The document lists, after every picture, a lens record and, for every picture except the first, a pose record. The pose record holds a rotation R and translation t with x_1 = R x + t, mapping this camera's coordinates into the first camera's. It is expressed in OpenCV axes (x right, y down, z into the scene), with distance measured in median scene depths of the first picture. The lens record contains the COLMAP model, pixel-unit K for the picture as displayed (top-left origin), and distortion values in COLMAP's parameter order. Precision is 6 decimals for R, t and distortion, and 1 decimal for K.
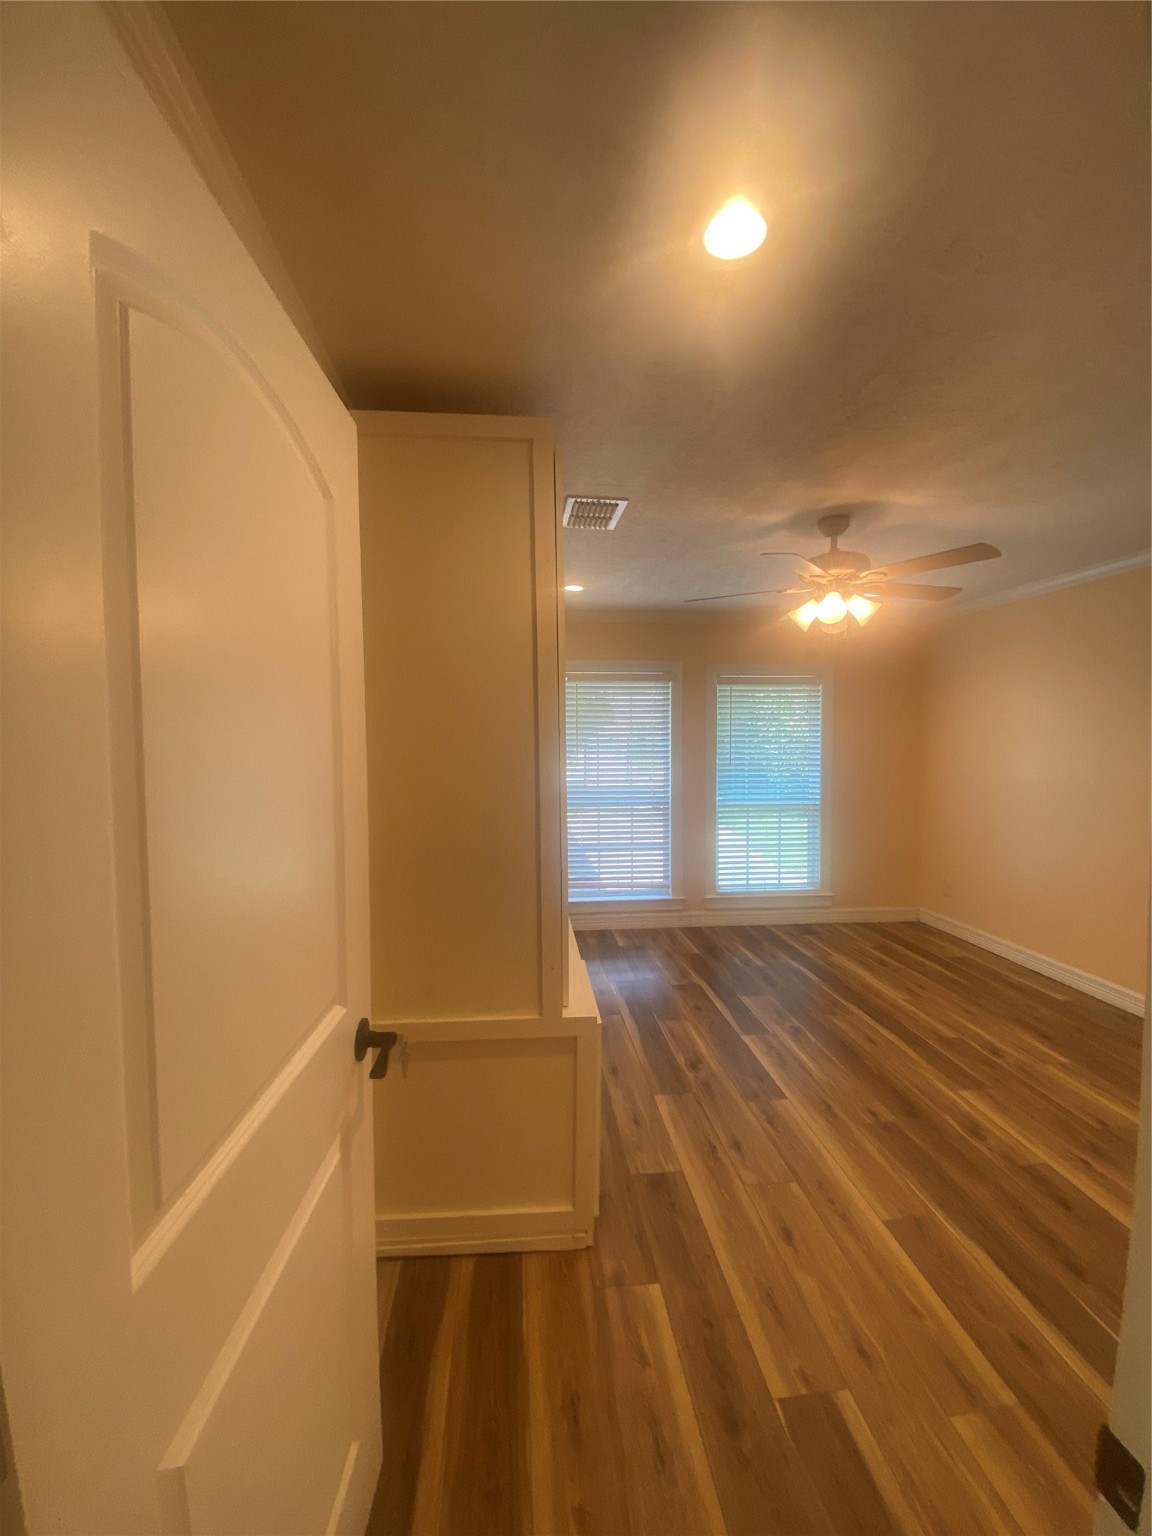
lens RADIAL K [[623.0, 0, 570.3], [0, 623.0, 743.7], [0, 0, 1]] dist [0.002777, -0.008852]
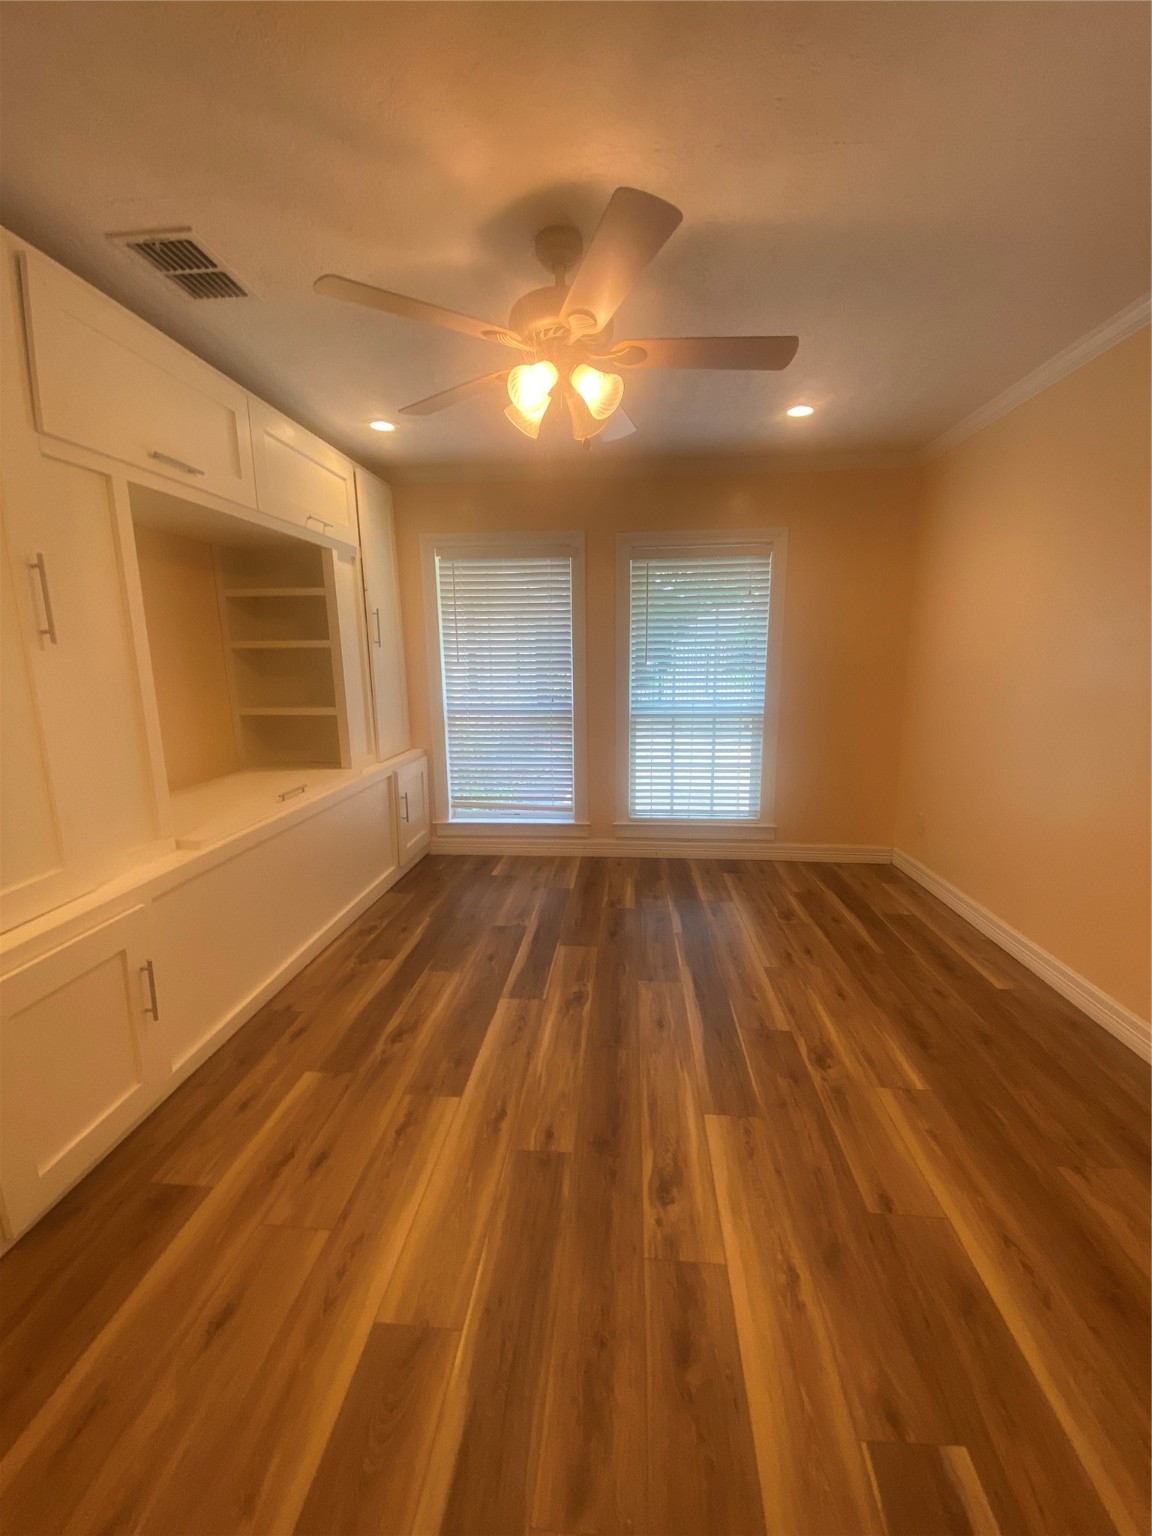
lens RADIAL K [[623.0, 0, 573.5], [0, 623.0, 753.8], [0, 0, 1]] dist [0.002777, -0.008852]
pose [[0.983557, 0.020168, -0.179469, 0.434358], [0.006245, 0.989353, 0.145403, 0.044273], [0.180491, -0.144133, 0.972959, 0.262006]]
